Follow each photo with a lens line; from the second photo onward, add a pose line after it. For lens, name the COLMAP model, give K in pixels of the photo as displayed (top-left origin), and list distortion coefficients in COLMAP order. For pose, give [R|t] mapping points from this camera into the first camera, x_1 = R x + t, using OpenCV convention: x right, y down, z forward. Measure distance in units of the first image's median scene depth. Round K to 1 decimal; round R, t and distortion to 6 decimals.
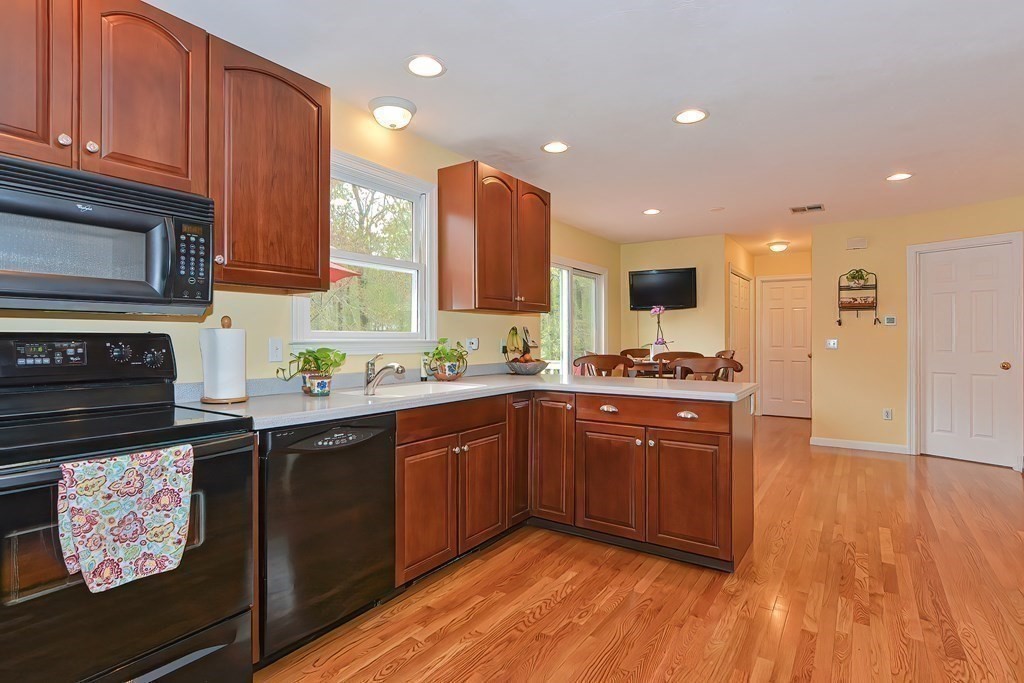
lens RADIAL K [[509.5, 0, 512.0], [0, 509.5, 341.5], [0, 0, 1]] dist [-0.006459, 0.000307]
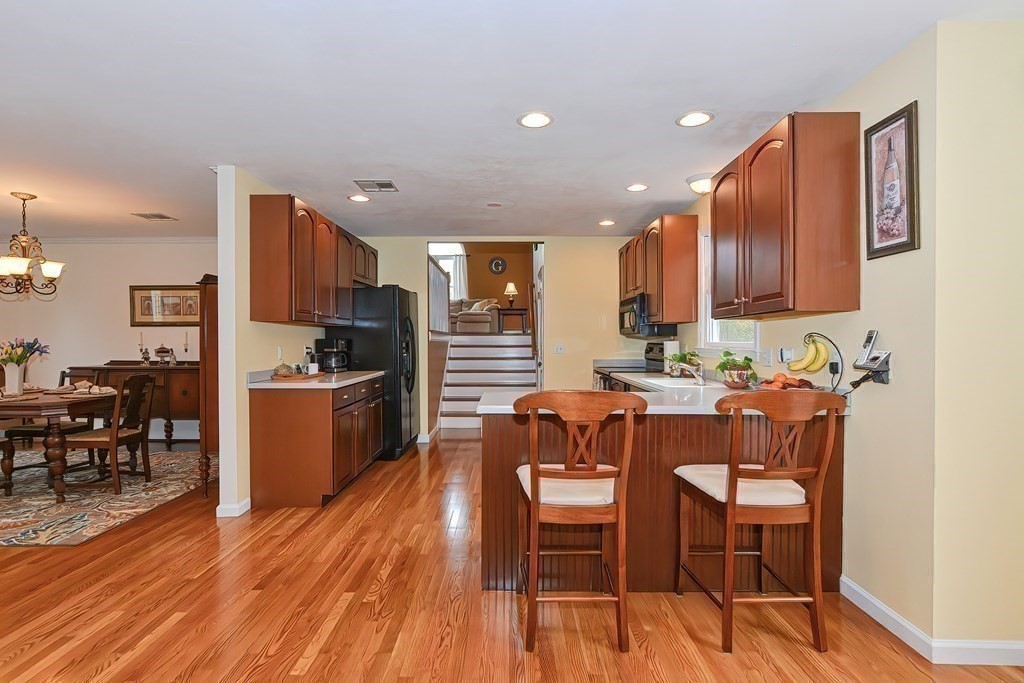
lens RADIAL K [[492.0, 0, 512.0], [0, 492.0, 341.5], [0, 0, 1]] dist [-0.001811, -0.000003]
pose [[-0.819614, 0.006603, -0.572878, 1.007421], [0.003079, 0.999970, 0.007120, -0.031121], [0.572908, 0.004071, -0.819610, 1.902935]]
